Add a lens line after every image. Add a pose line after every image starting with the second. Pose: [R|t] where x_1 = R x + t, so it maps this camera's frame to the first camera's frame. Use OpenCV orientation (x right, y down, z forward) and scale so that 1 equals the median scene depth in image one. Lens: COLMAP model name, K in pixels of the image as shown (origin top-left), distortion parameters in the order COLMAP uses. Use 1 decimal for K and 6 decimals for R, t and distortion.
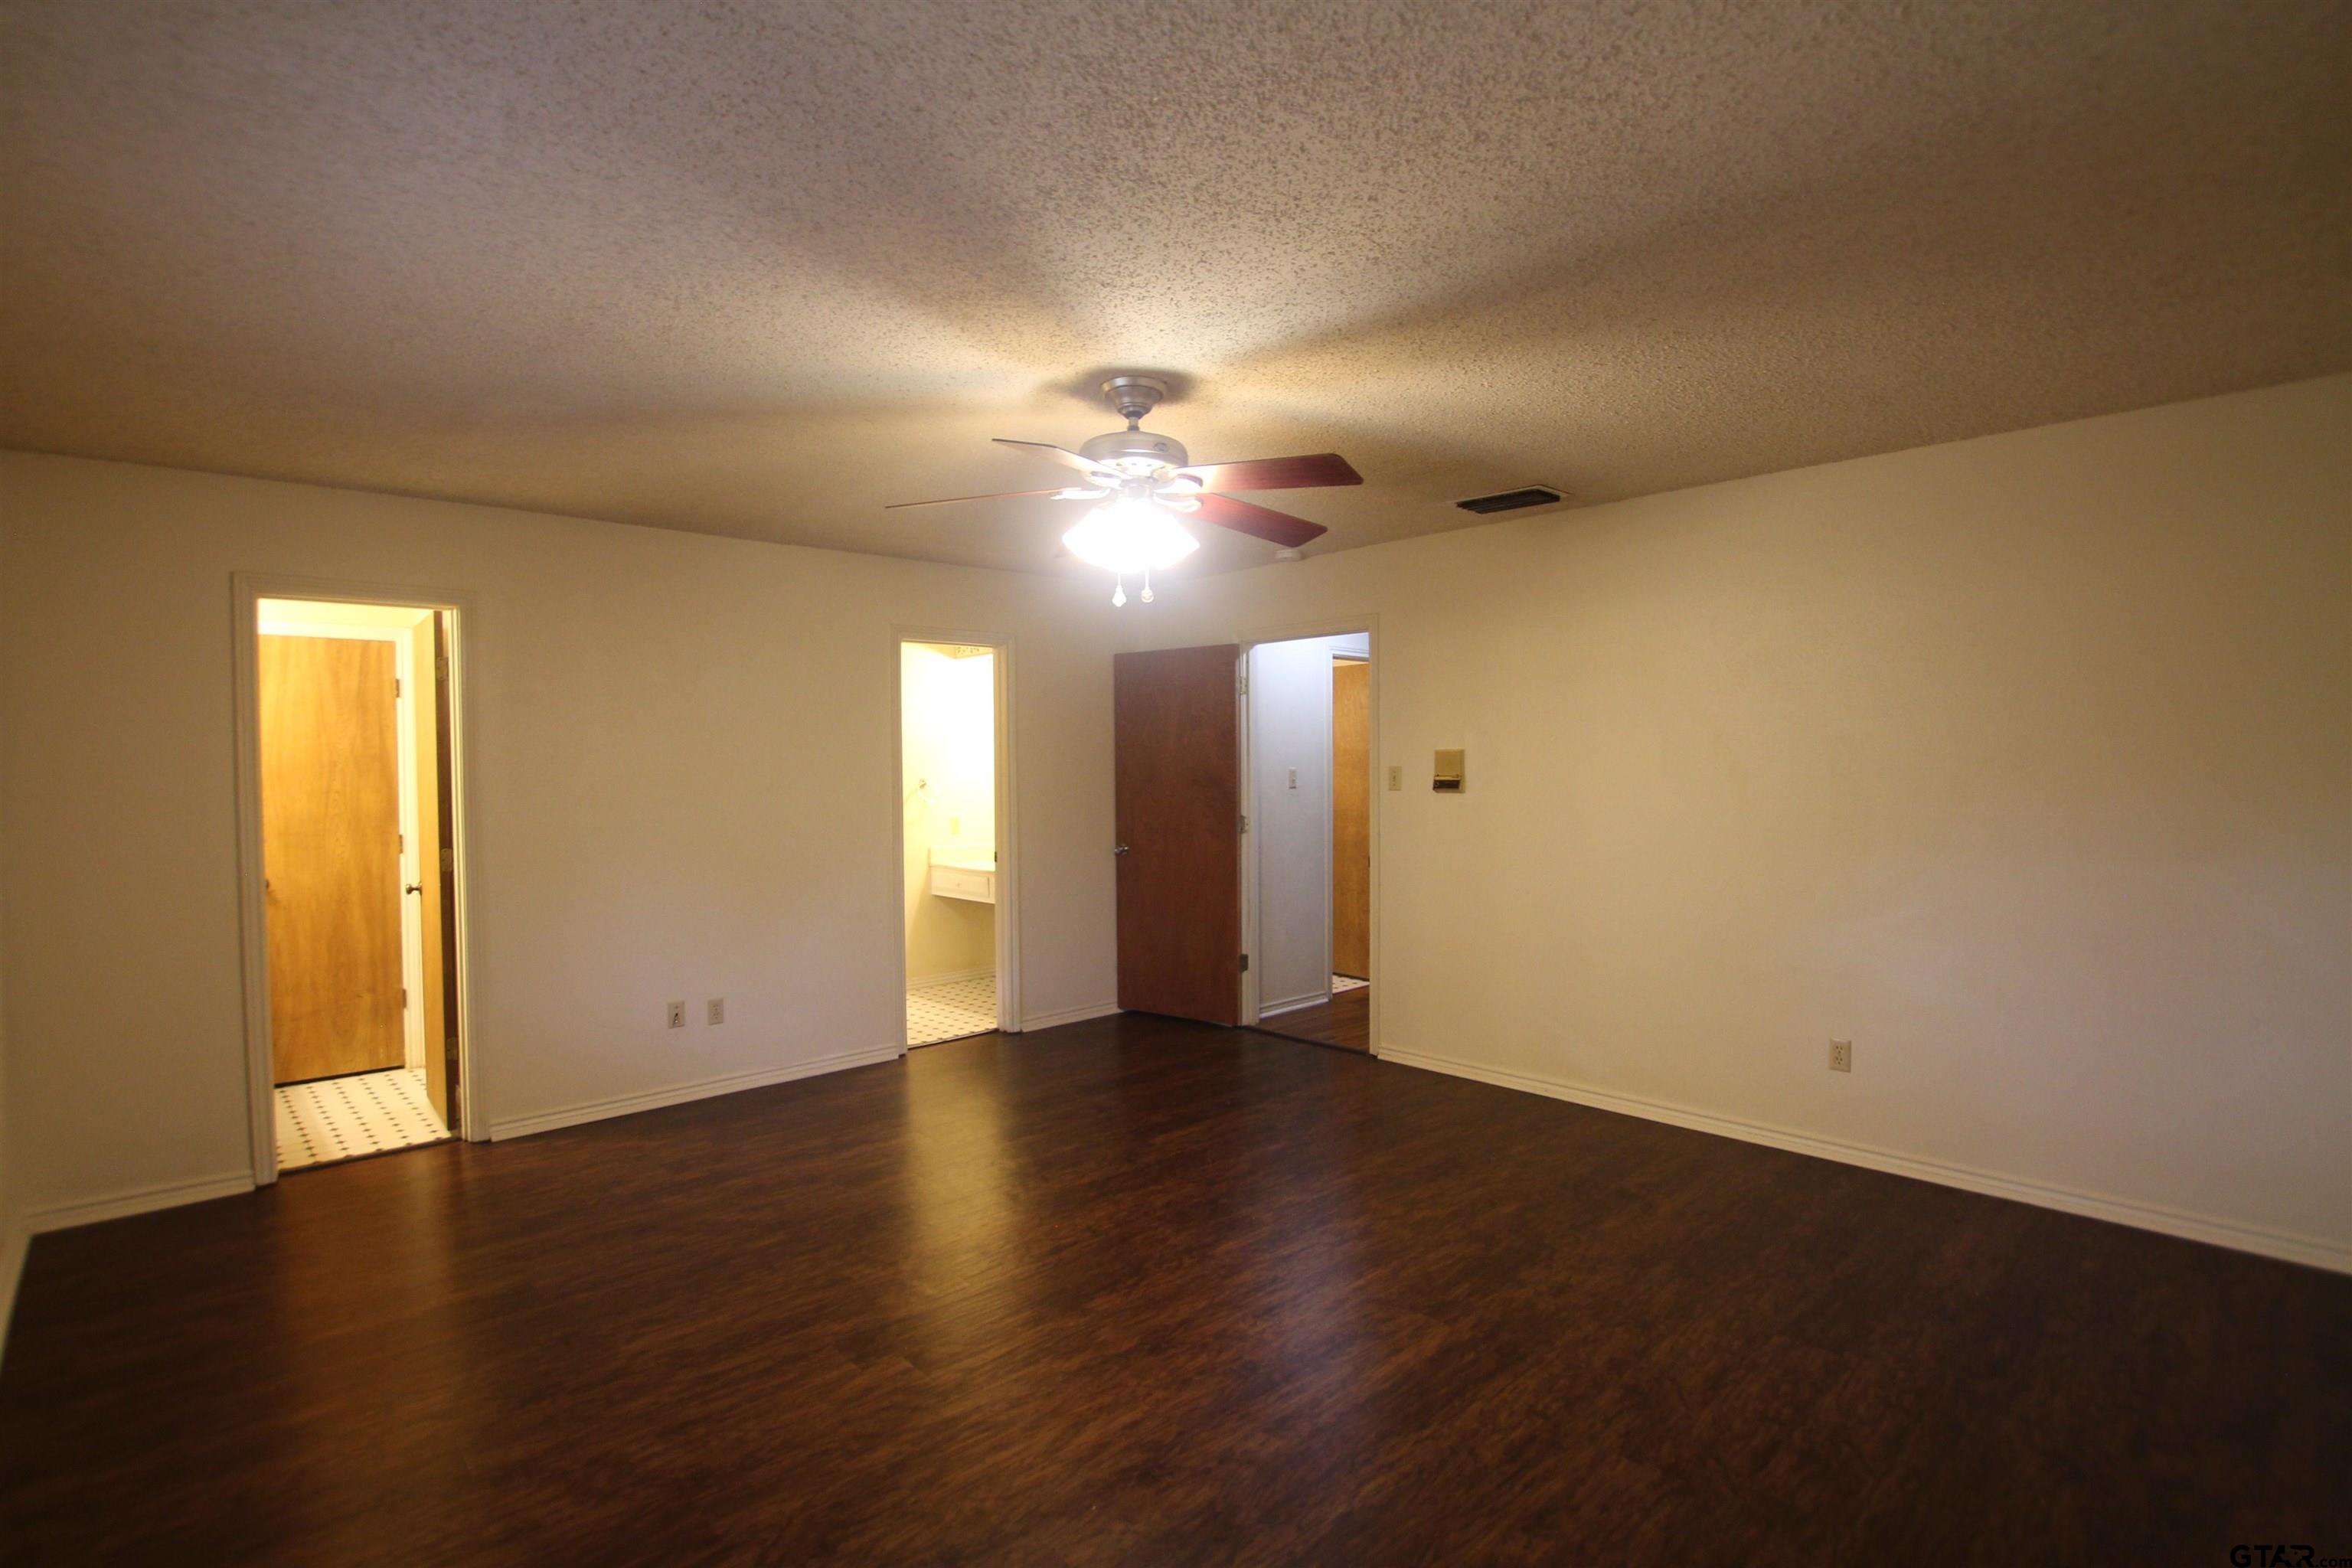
lens RADIAL K [[1114.5, 0, 1176.0], [0, 1114.5, 784.0], [0, 0, 1]] dist [-0.027918, 0.000383]
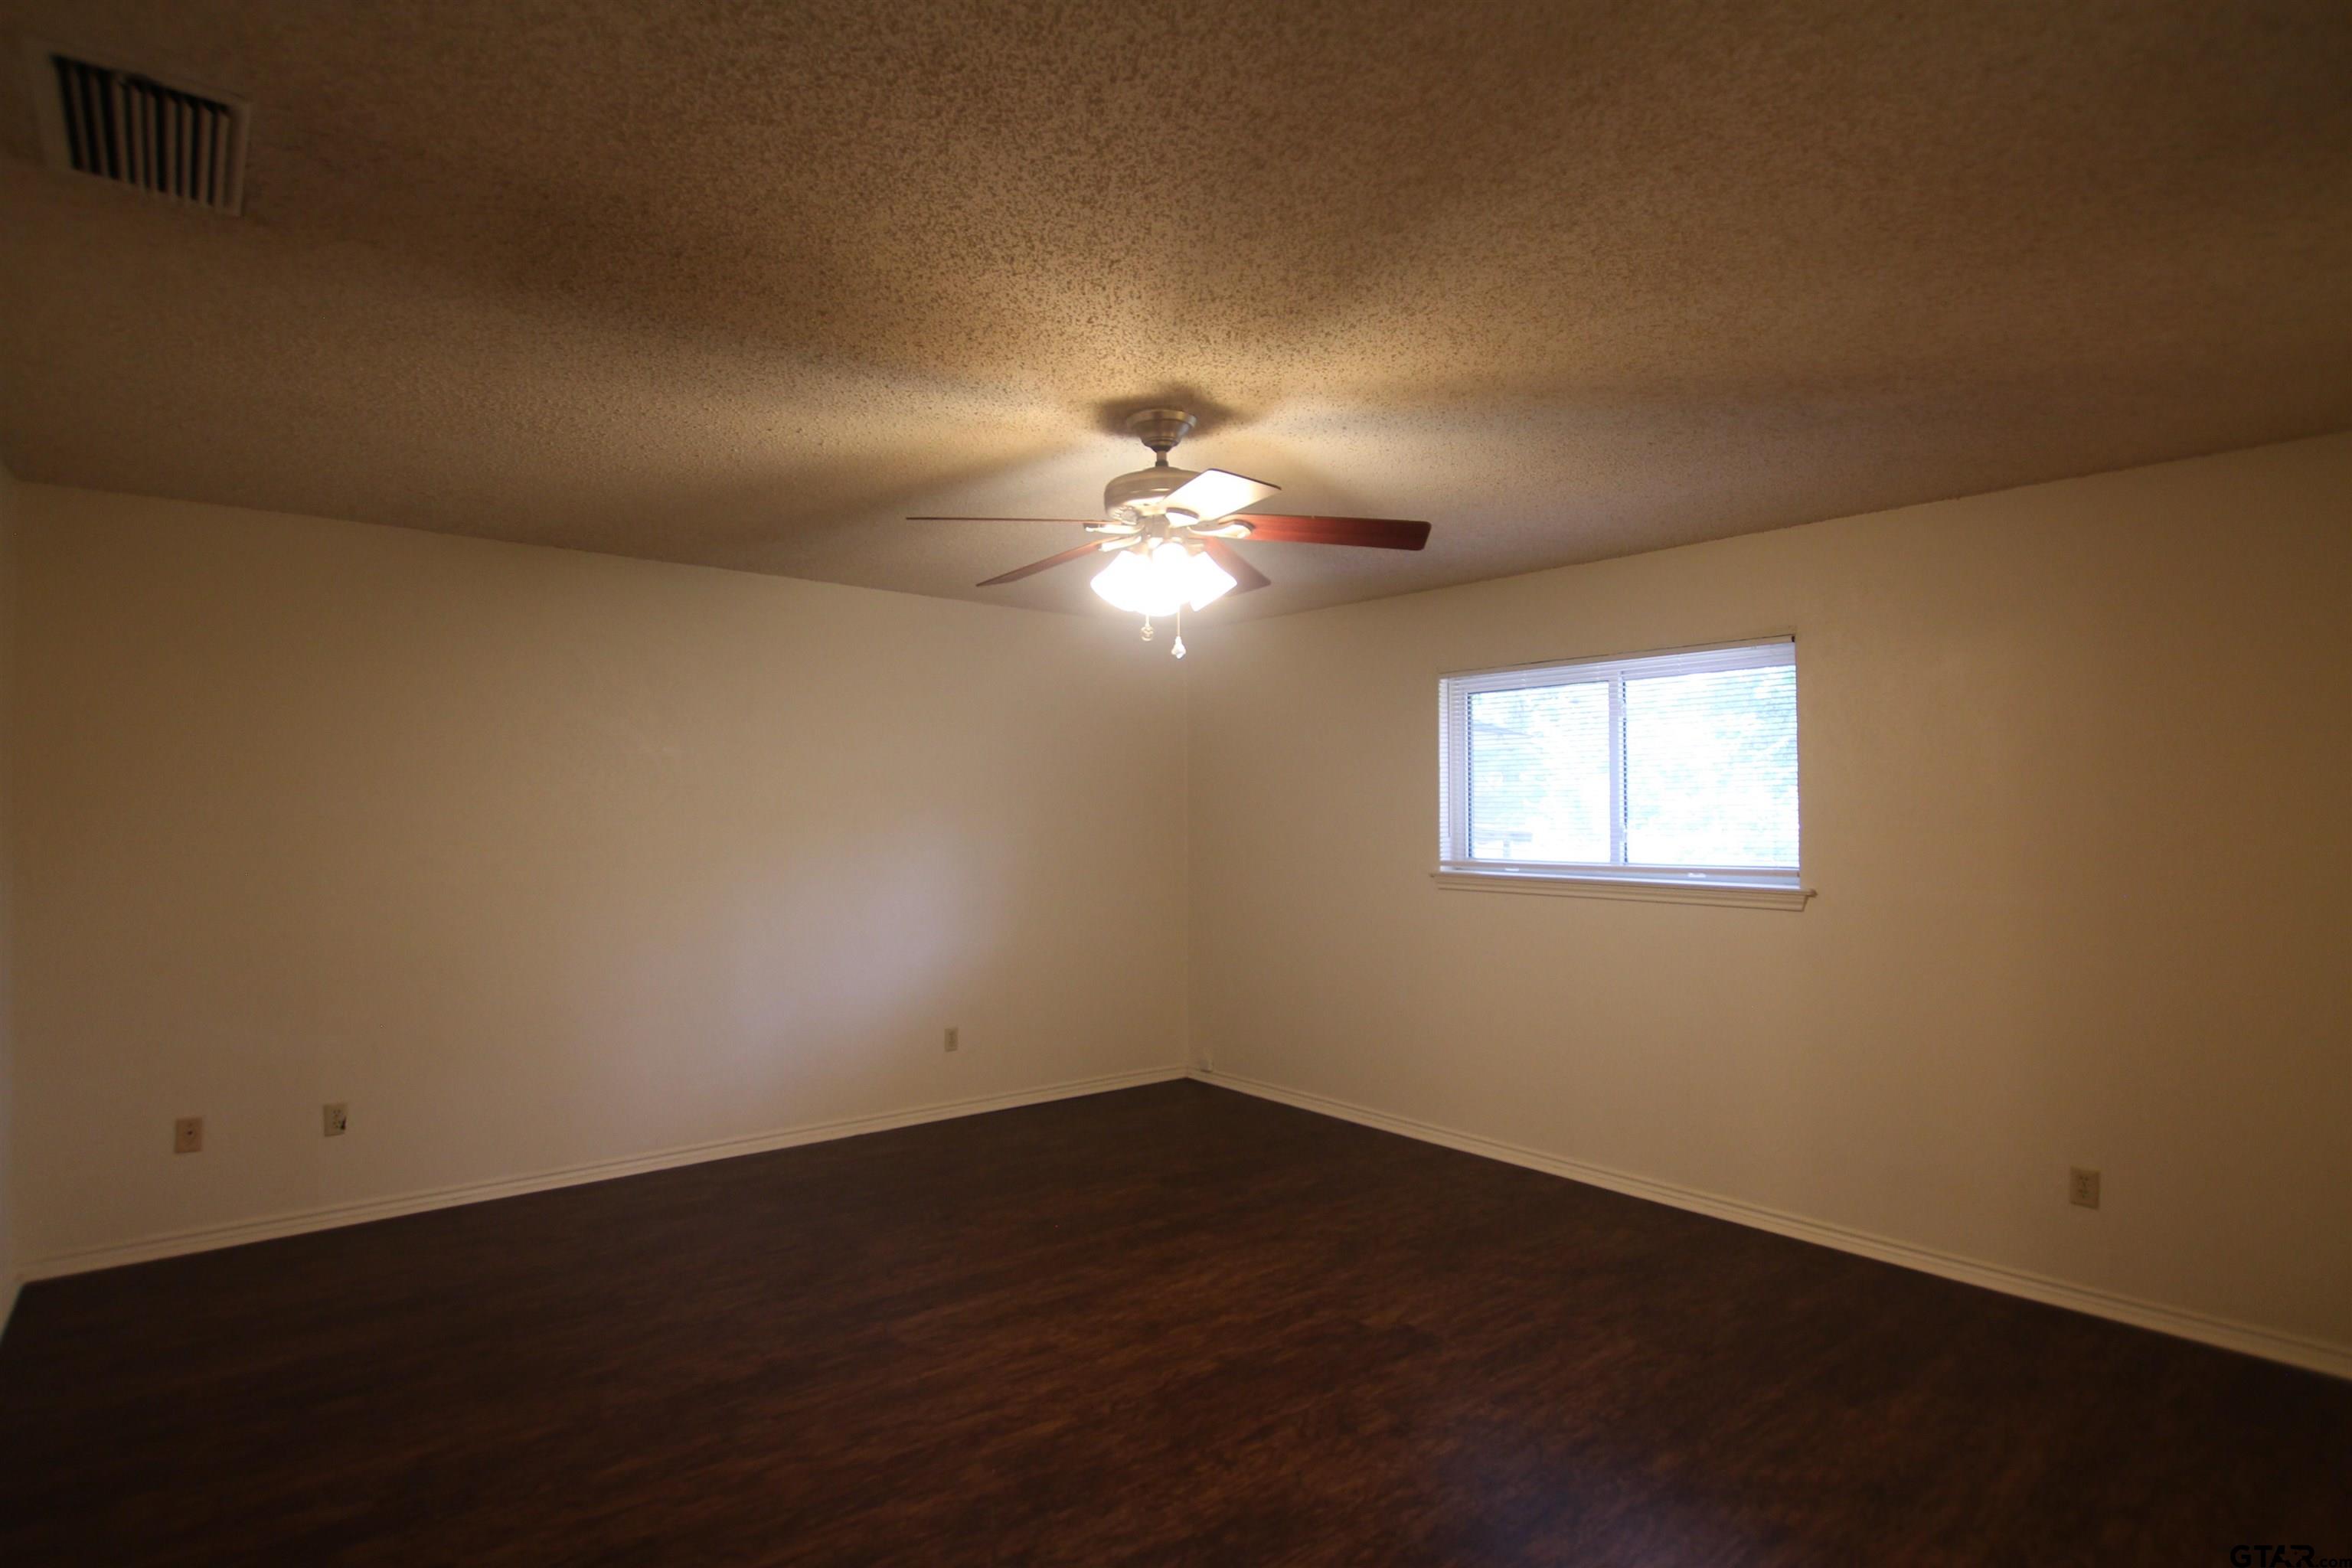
lens RADIAL K [[1114.5, 0, 1176.0], [0, 1114.5, 784.0], [0, 0, 1]] dist [-0.027918, 0.000383]
pose [[-0.998214, 0.009816, 0.058936, -0.103312], [0.009604, 0.999946, -0.003895, -0.043470], [-0.058971, -0.003322, -0.998254, 1.943042]]
